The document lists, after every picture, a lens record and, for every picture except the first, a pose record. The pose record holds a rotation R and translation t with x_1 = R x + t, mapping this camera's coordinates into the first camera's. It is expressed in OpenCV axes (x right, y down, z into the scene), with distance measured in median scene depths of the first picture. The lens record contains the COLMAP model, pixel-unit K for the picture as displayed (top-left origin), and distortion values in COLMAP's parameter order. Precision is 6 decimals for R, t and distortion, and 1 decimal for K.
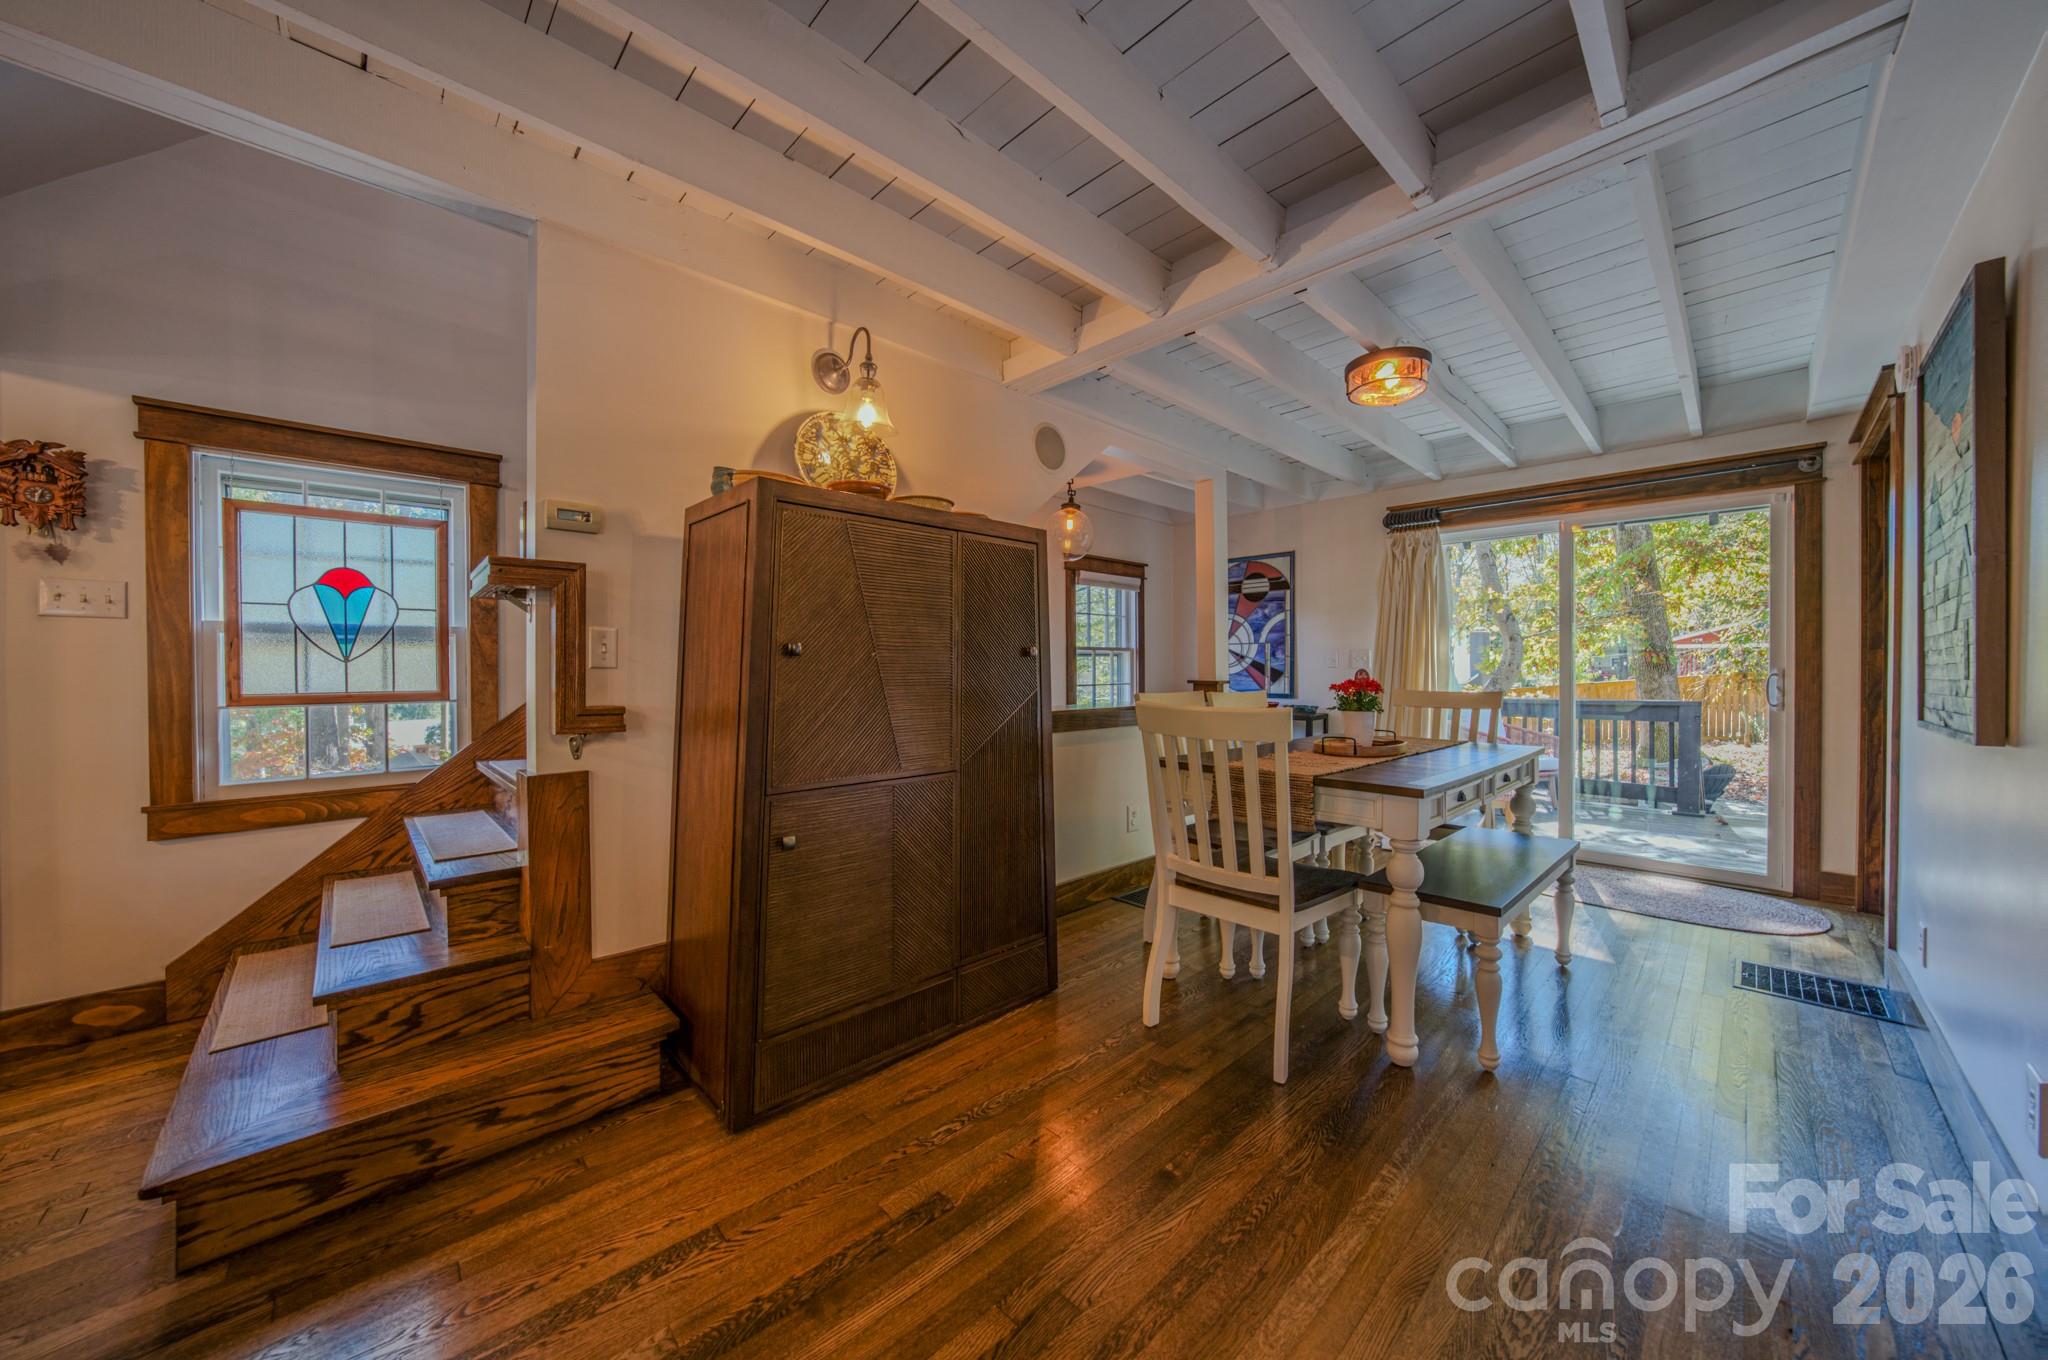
lens RADIAL K [[714.4, 0, 1035.4], [0, 714.4, 687.8], [0, 0, 1]] dist [-0.024425, 0.002578]
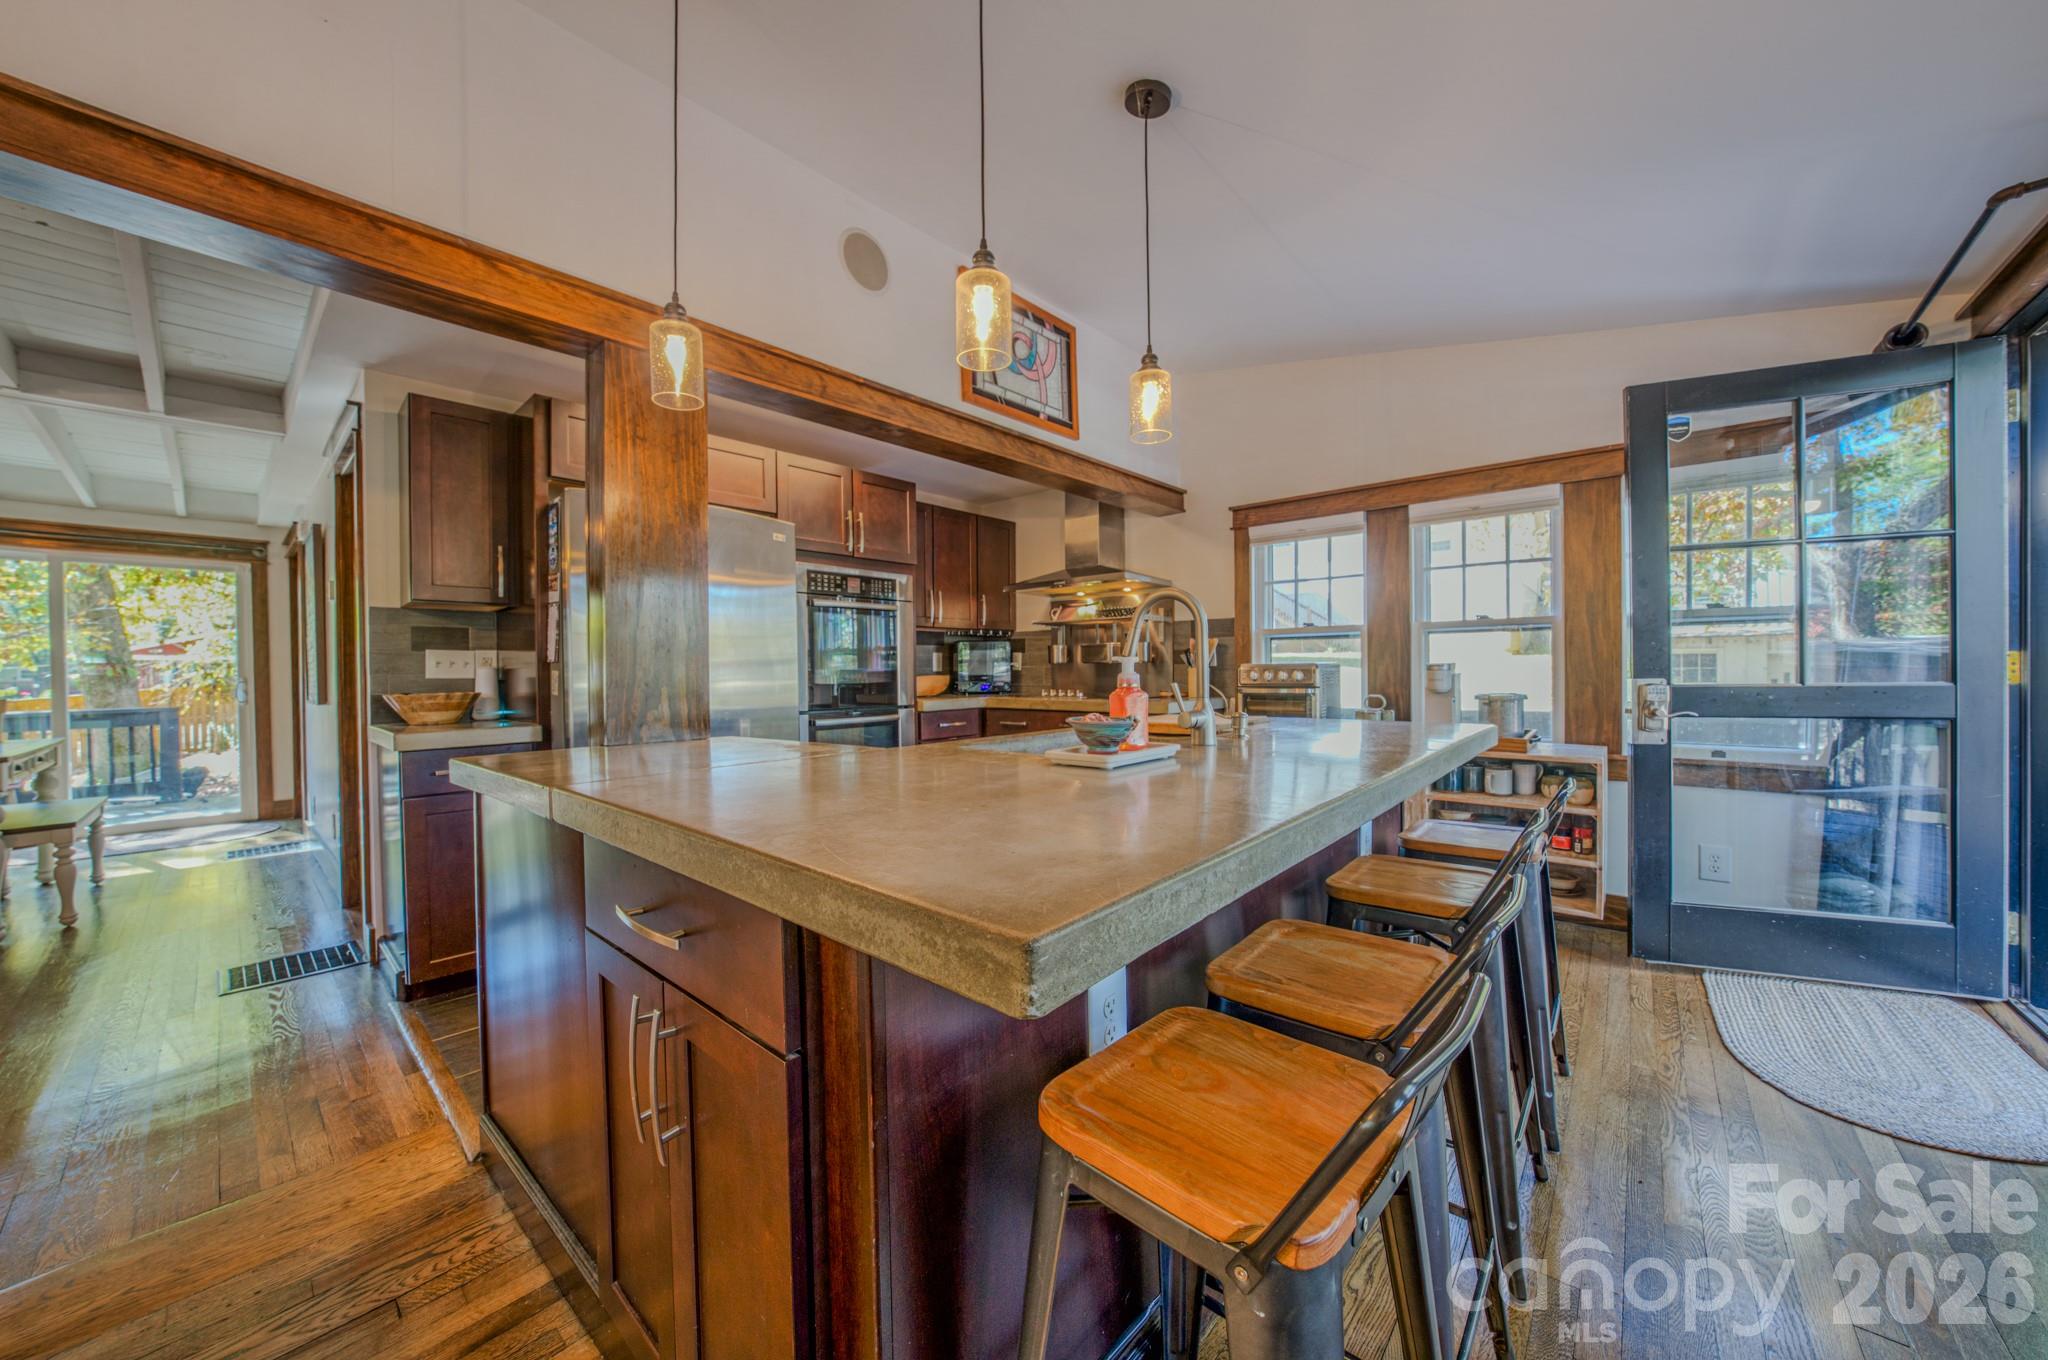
lens RADIAL K [[714.4, 0, 1022.9], [0, 714.4, 676.3], [0, 0, 1]] dist [-0.024425, 0.002578]
pose [[-0.087509, -0.007392, 0.996136, -0.794941], [0.040699, 0.999111, 0.010990, 0.027608], [-0.995332, 0.041504, -0.087130, -0.747317]]
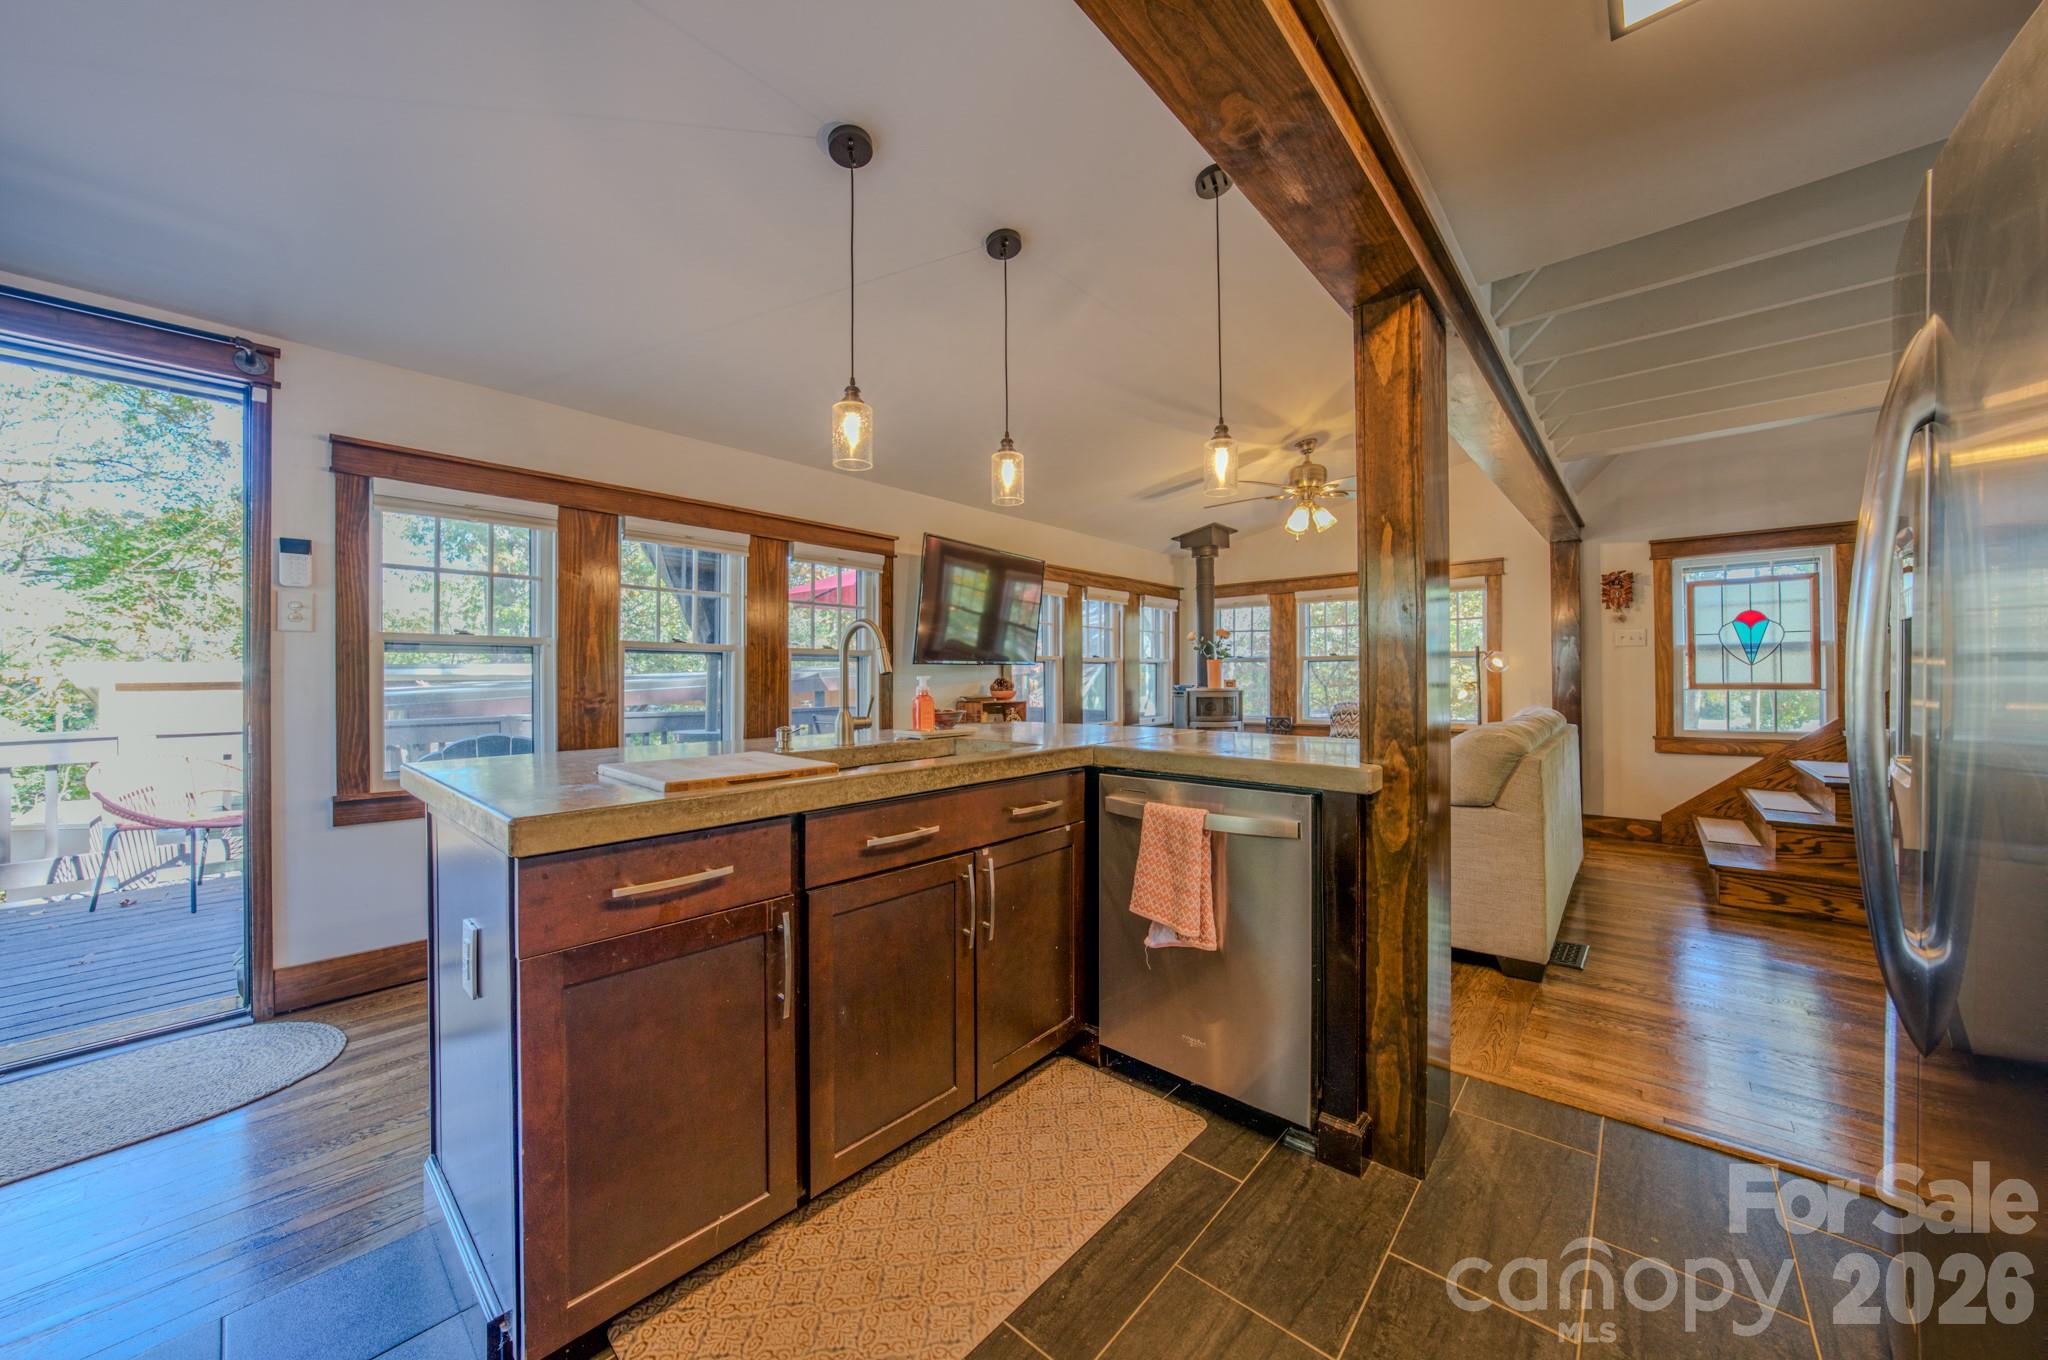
lens RADIAL K [[714.4, 0, 1023.3], [0, 714.4, 667.4], [0, 0, 1]] dist [-0.024425, 0.002578]
pose [[0.075640, -0.012590, -0.997056, 0.526106], [-0.022435, 0.999646, -0.014324, 0.030027], [0.996883, 0.023453, 0.075330, -0.818663]]
